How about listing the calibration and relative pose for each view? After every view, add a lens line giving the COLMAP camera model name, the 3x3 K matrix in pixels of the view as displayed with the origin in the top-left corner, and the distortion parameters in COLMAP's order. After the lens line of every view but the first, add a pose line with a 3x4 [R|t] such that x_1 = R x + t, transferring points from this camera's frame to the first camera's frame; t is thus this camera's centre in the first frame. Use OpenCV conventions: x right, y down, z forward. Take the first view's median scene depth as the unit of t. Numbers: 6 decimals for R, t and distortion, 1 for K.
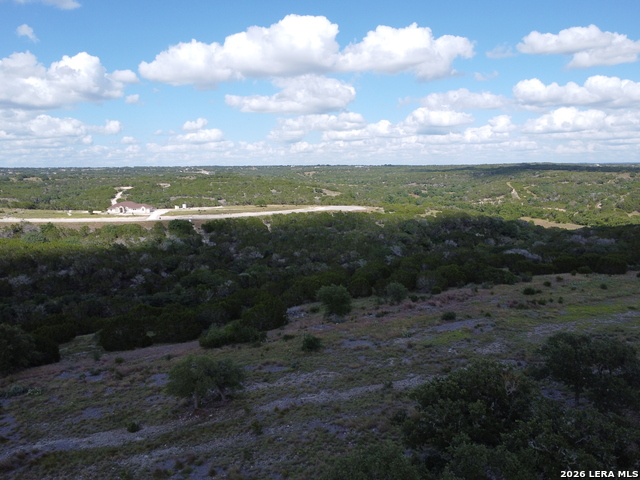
lens RADIAL K [[479.1, 0, 320.0], [0, 479.1, 240.5], [0, 0, 1]] dist [-0.000125, -0.004957]
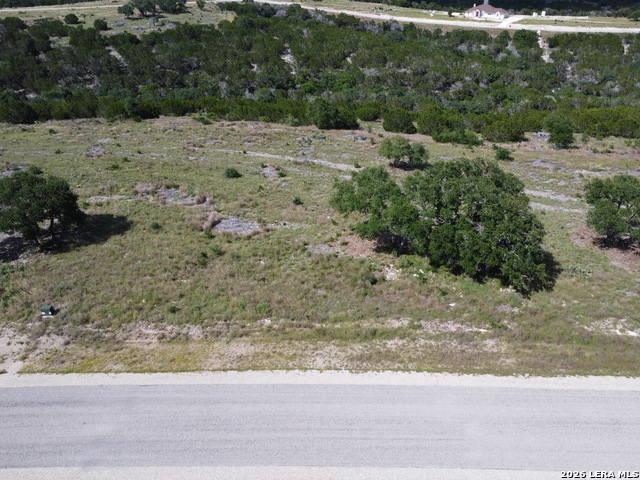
lens RADIAL K [[479.1, 0, 322.1], [0, 479.1, 243.1], [0, 0, 1]] dist [-0.000125, -0.004957]
pose [[0.743670, 0.345359, -0.572435, 0.110717], [-0.100544, 0.904275, 0.414943, -0.014355], [0.660943, -0.251026, 0.707206, -0.075911]]
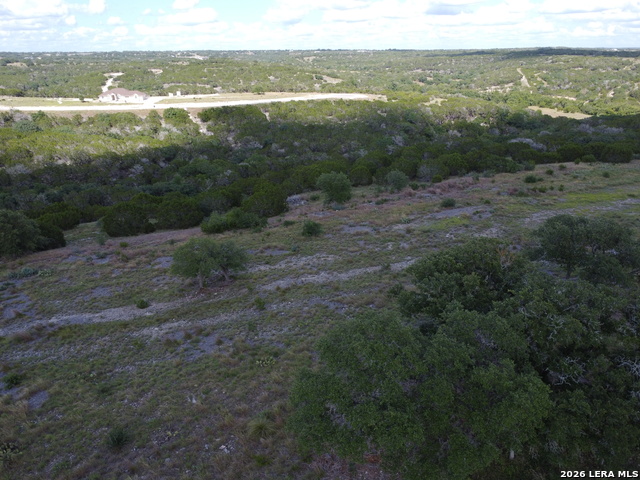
lens RADIAL K [[479.1, 0, 320.0], [0, 479.1, 240.3], [0, 0, 1]] dist [-0.000125, -0.004957]
pose [[0.999999, 0.001484, -0.000183, 0.000028], [-0.001407, 0.975310, 0.220838, 0.003549], [0.000506, -0.220837, 0.975311, 0.000896]]
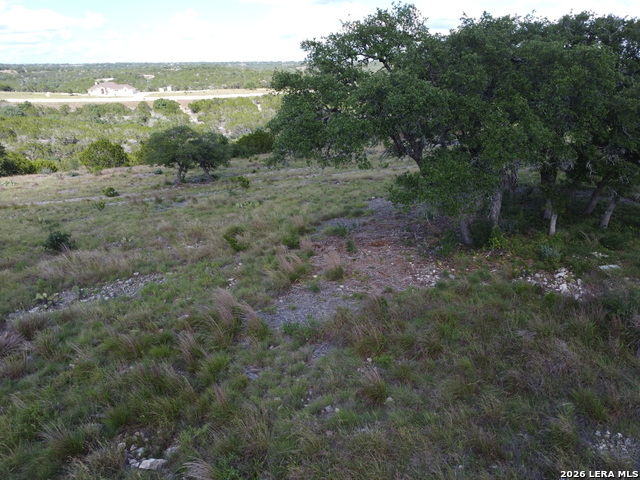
lens RADIAL K [[479.1, 0, 321.2], [0, 479.1, 238.6], [0, 0, 1]] dist [-0.000125, -0.004957]
pose [[0.999854, -0.004665, 0.016435, 0.000309], [0.001441, 0.981598, 0.190952, 0.050936], [-0.017023, -0.190900, 0.981462, 0.009899]]
